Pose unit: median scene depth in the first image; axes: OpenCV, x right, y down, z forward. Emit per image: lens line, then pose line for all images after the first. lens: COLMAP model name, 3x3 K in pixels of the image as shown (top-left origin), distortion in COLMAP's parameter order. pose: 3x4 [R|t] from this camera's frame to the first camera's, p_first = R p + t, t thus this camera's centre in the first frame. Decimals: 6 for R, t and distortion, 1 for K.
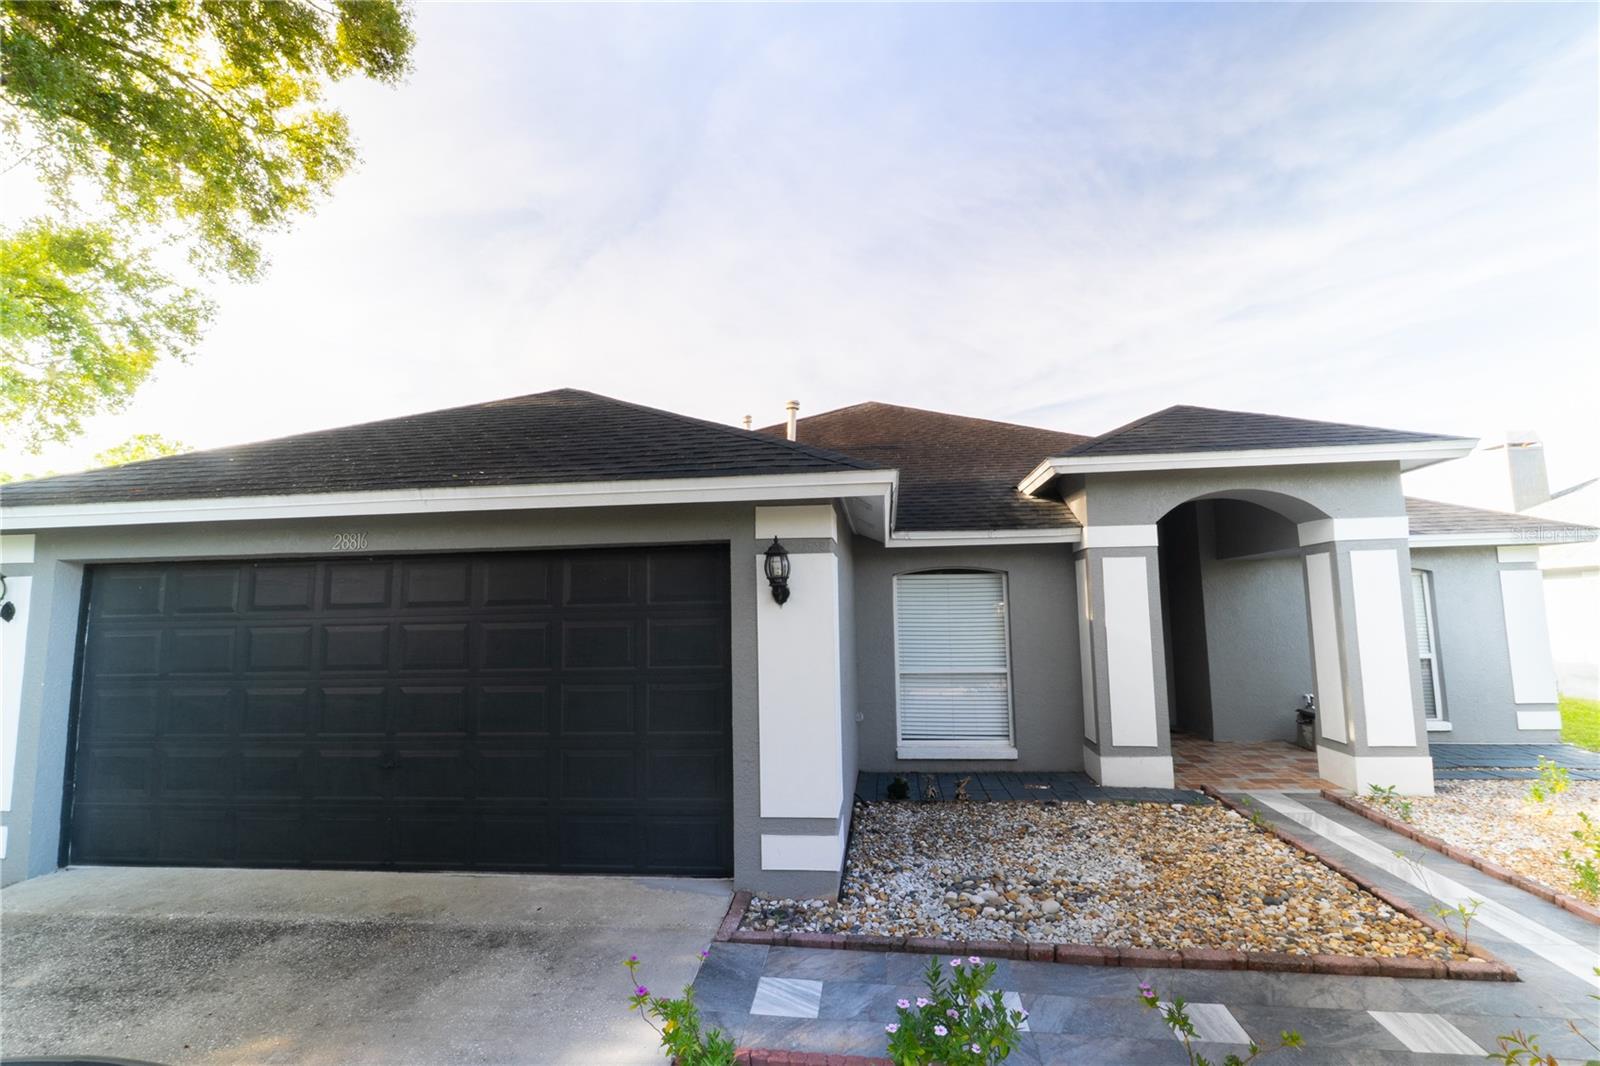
lens RADIAL K [[727.9, 0, 804.4], [0, 727.9, 530.0], [0, 0, 1]] dist [-0.007128, 0.000309]
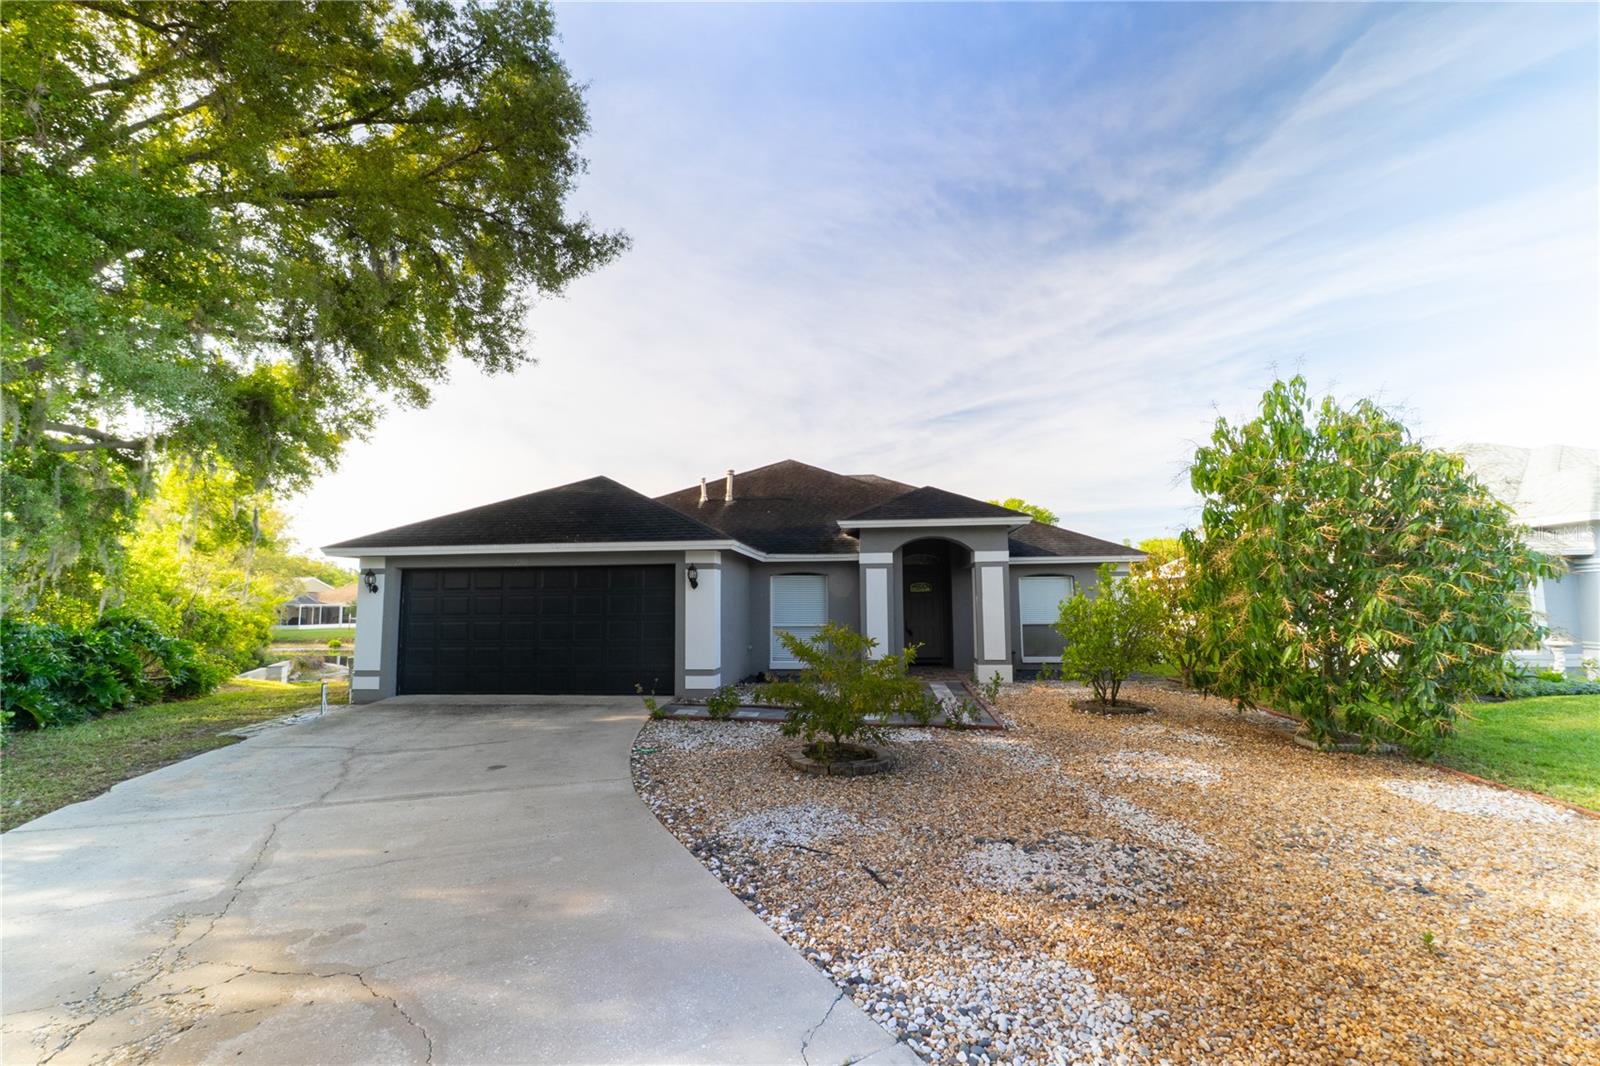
lens RADIAL K [[727.9, 0, 795.1], [0, 727.9, 533.4], [0, 0, 1]] dist [-0.007128, 0.000309]
pose [[0.999934, 0.010827, -0.003813, 0.222586], [-0.010761, 0.999801, 0.016794, -0.095599], [0.003994, -0.016751, 0.999852, -1.059958]]
